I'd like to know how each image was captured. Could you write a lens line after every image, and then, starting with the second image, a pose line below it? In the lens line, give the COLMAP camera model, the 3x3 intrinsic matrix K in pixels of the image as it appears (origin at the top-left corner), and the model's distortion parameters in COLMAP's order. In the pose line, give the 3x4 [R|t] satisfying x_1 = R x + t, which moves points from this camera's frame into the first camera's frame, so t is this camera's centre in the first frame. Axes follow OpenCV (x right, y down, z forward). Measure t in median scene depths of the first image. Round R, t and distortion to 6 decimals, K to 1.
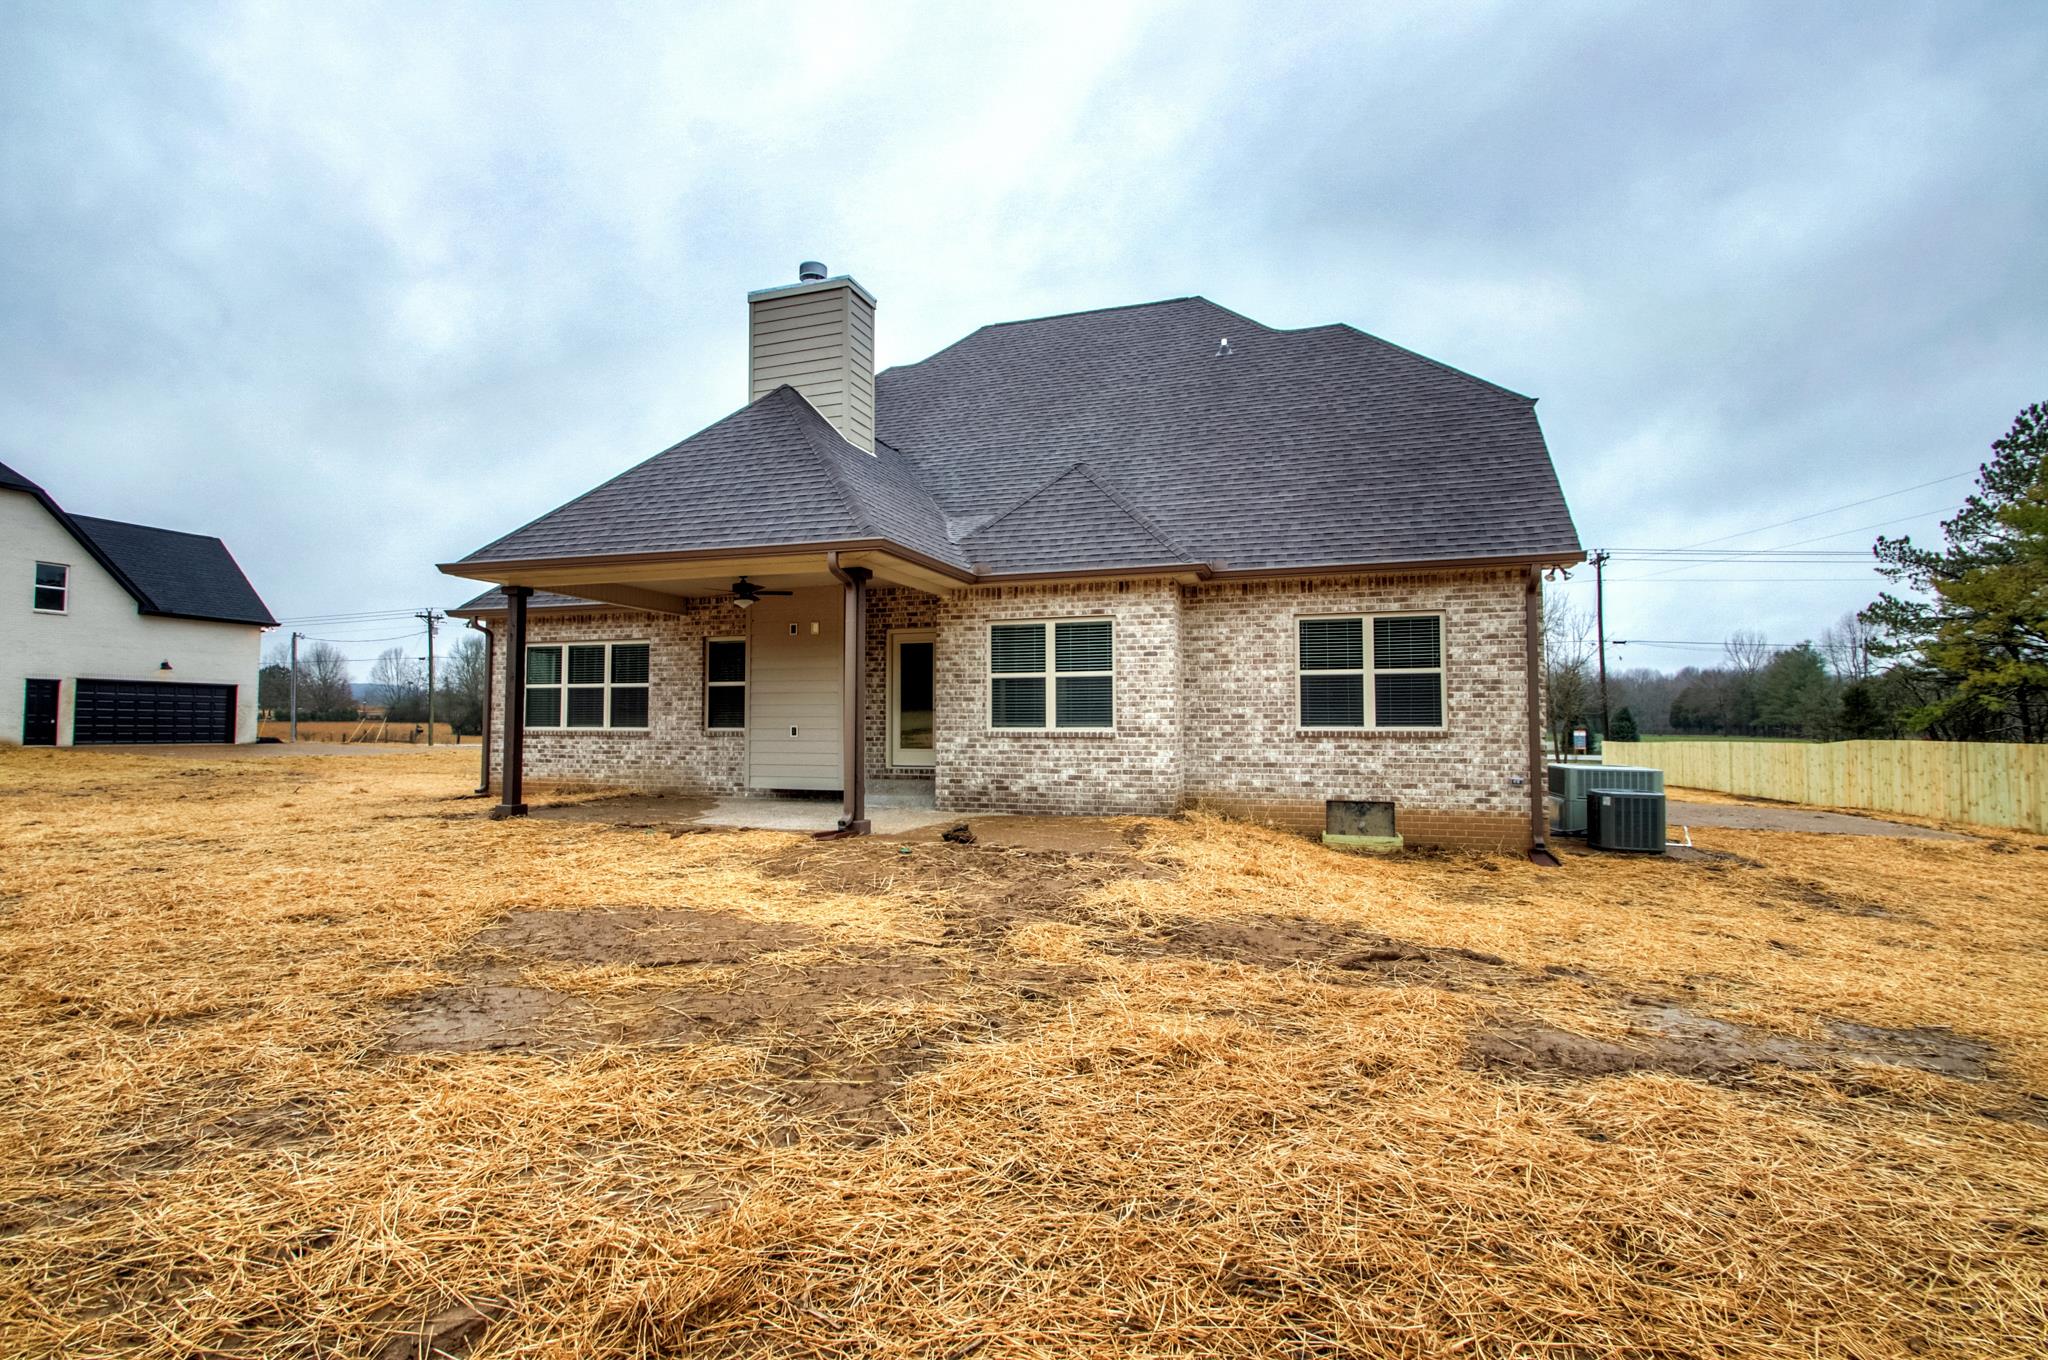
lens RADIAL K [[954.4, 0, 997.8], [0, 954.4, 689.9], [0, 0, 1]] dist [0.011467, -0.017219]
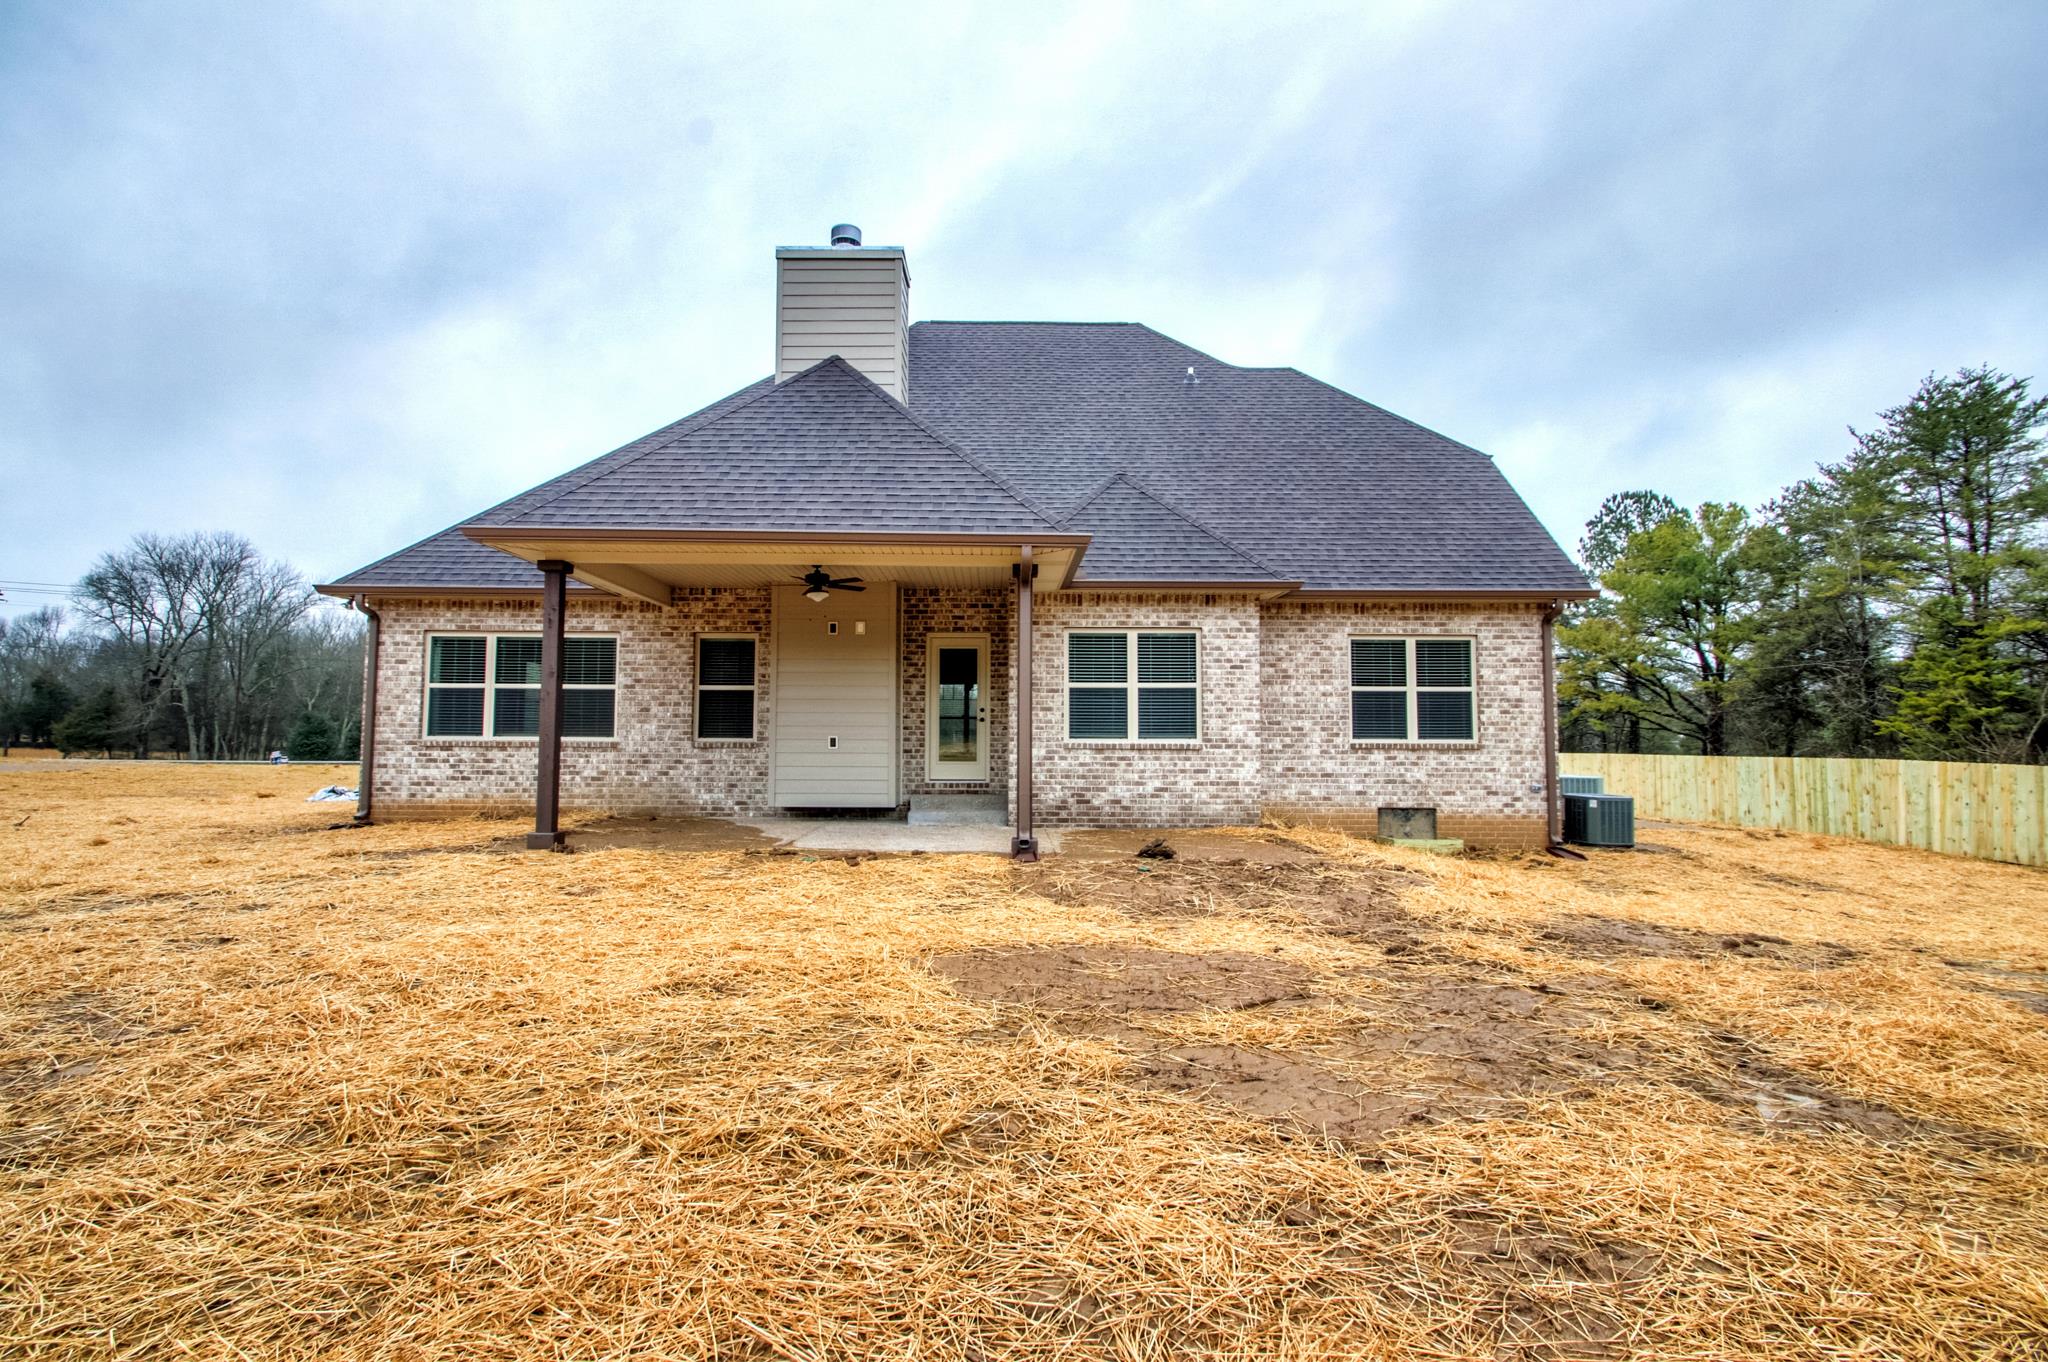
lens RADIAL K [[954.4, 0, 997.8], [0, 954.4, 690.9], [0, 0, 1]] dist [0.011467, -0.017219]
pose [[0.945698, 0.020847, 0.324376, -0.402467], [-0.016267, 0.999726, -0.016823, 0.008833], [-0.324638, 0.010633, 0.945779, 0.116491]]
